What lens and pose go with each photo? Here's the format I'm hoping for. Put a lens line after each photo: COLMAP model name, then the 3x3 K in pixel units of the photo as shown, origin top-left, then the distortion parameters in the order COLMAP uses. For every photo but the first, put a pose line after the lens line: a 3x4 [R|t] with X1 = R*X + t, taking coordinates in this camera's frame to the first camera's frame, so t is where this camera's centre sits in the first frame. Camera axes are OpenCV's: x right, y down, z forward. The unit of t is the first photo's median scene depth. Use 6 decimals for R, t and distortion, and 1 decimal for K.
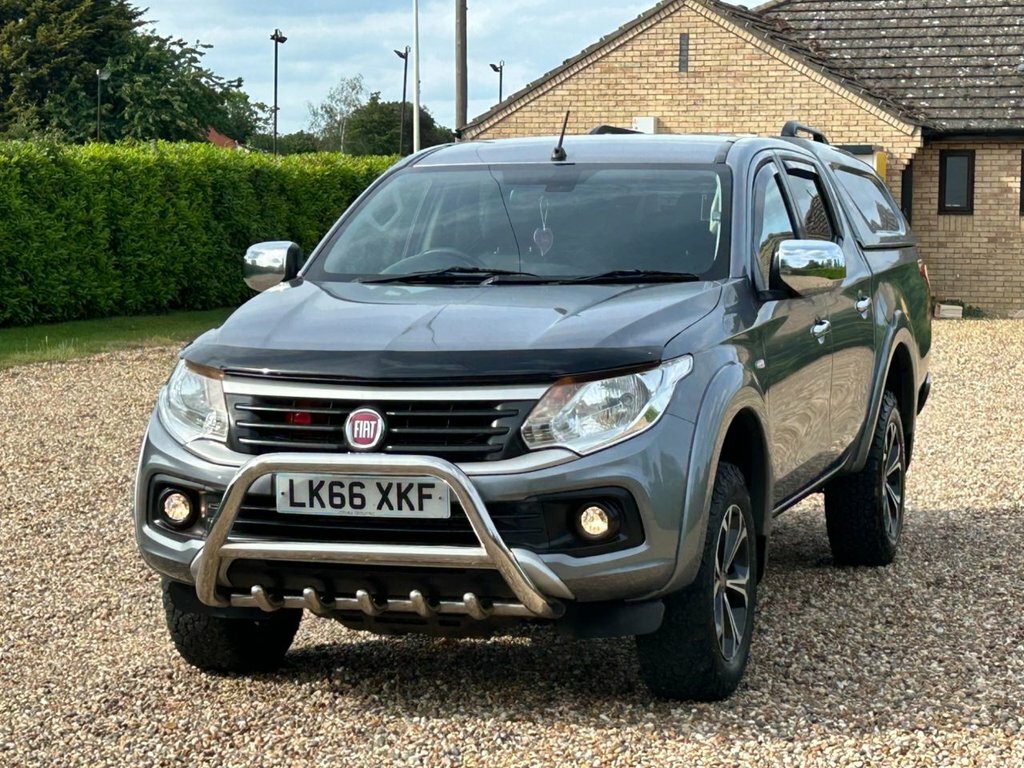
lens RADIAL K [[2485.2, 0, 512.0], [0, 2485.2, 384.0], [0, 0, 1]] dist [0.767215, -4.704626]
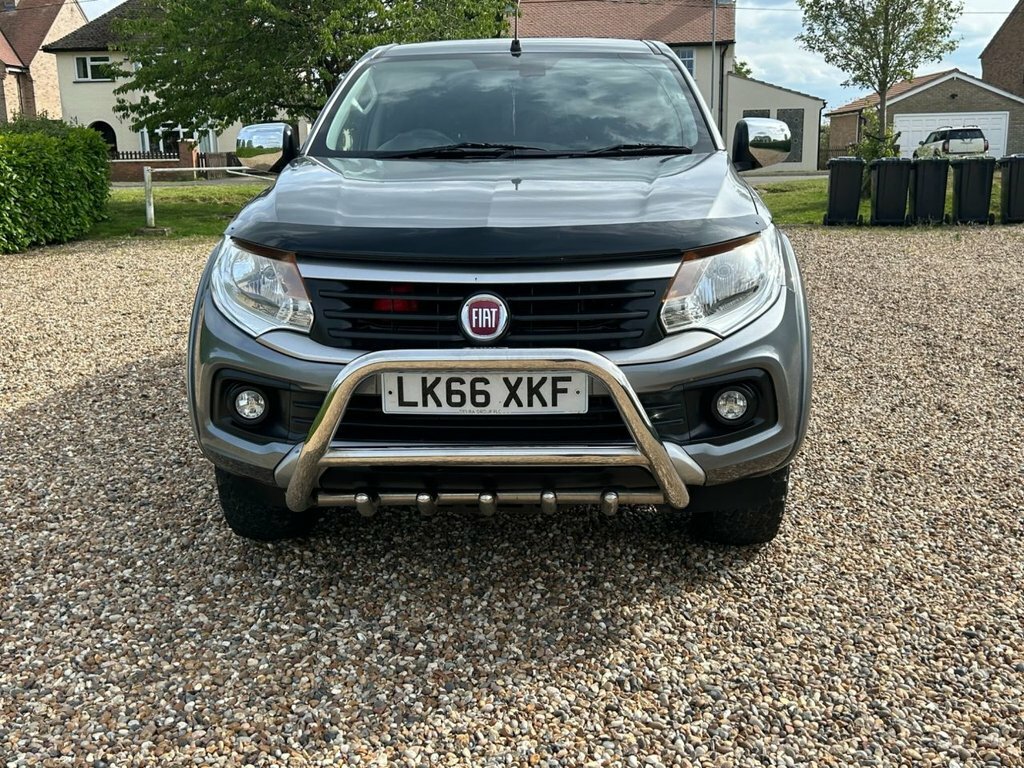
lens RADIAL K [[1111.4, 0, 512.0], [0, 1111.4, 384.0], [0, 0, 1]] dist [0.143111, -0.297030]
pose [[0.961195, -0.061658, 0.268893, -0.156748], [0.024451, 0.989908, 0.139584, -0.013449], [-0.274786, -0.127593, 0.953002, 0.613371]]
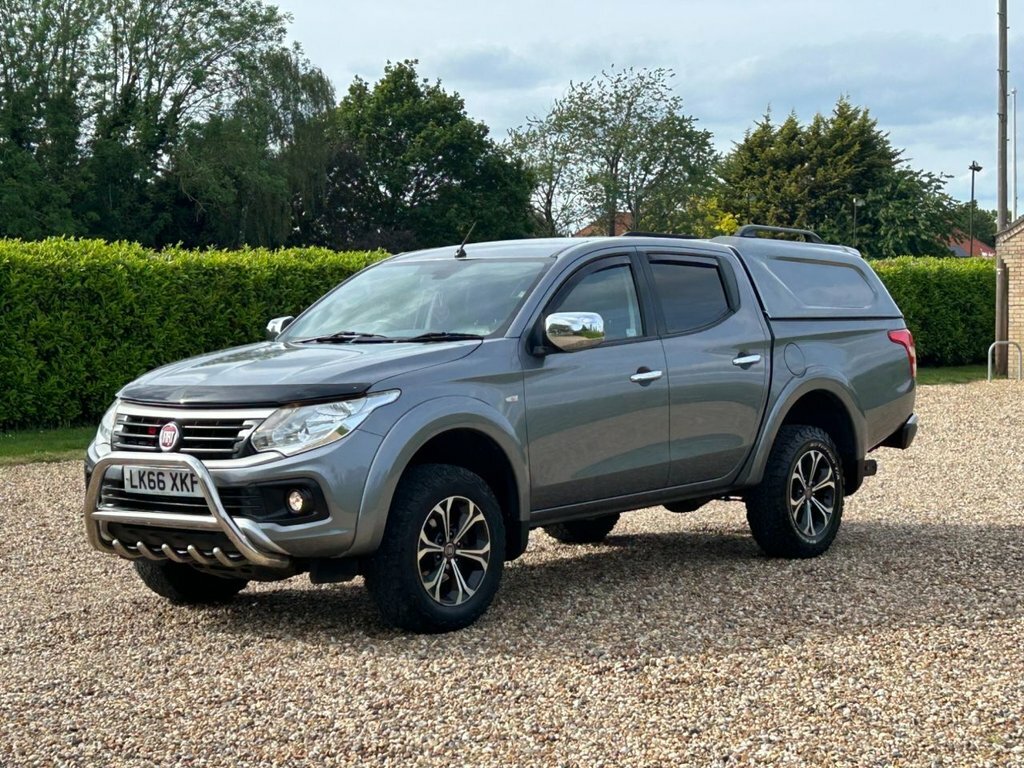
lens RADIAL K [[1975.5, 0, 512.0], [0, 1975.5, 384.0], [0, 0, 1]] dist [0.059371, 0.026098]
pose [[0.933213, 0.002906, -0.359312, 0.560326], [-0.013642, 0.999533, -0.027346, 0.015769], [0.359065, 0.030422, 0.932817, -0.039504]]
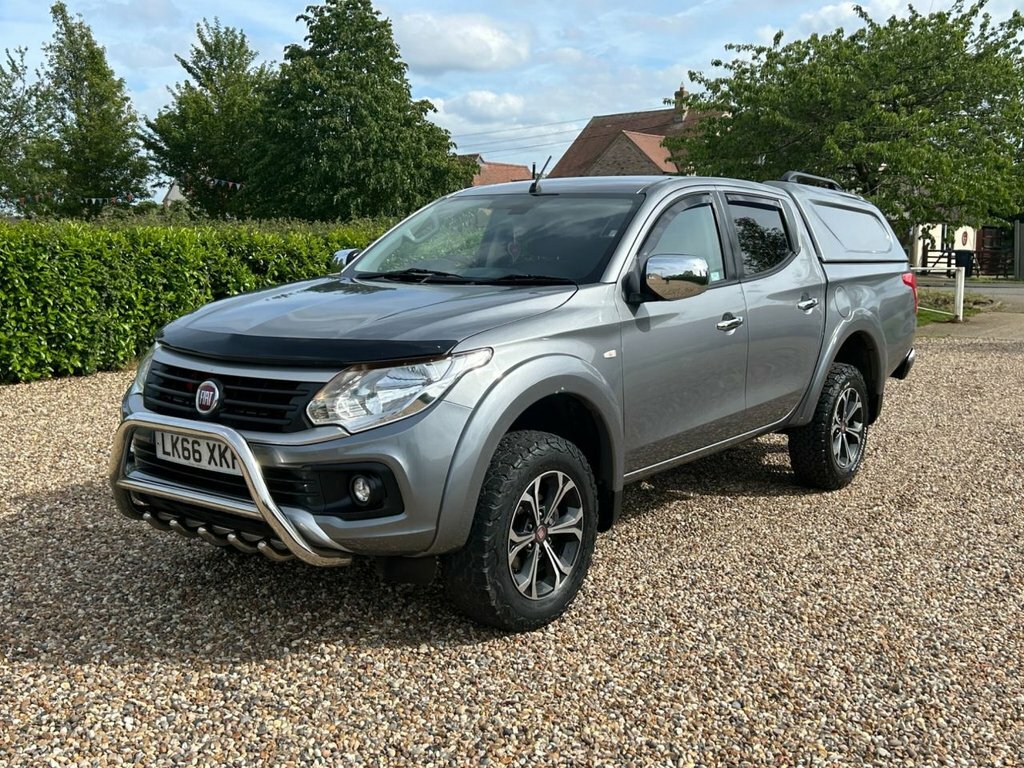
lens RADIAL K [[1111.4, 0, 512.0], [0, 1111.4, 384.0], [0, 0, 1]] dist [0.143111, -0.297030]
pose [[0.943435, 0.058786, -0.326305, 0.261990], [-0.039818, 0.997122, 0.064514, -0.030201], [0.329158, -0.047872, 0.943061, 0.526136]]
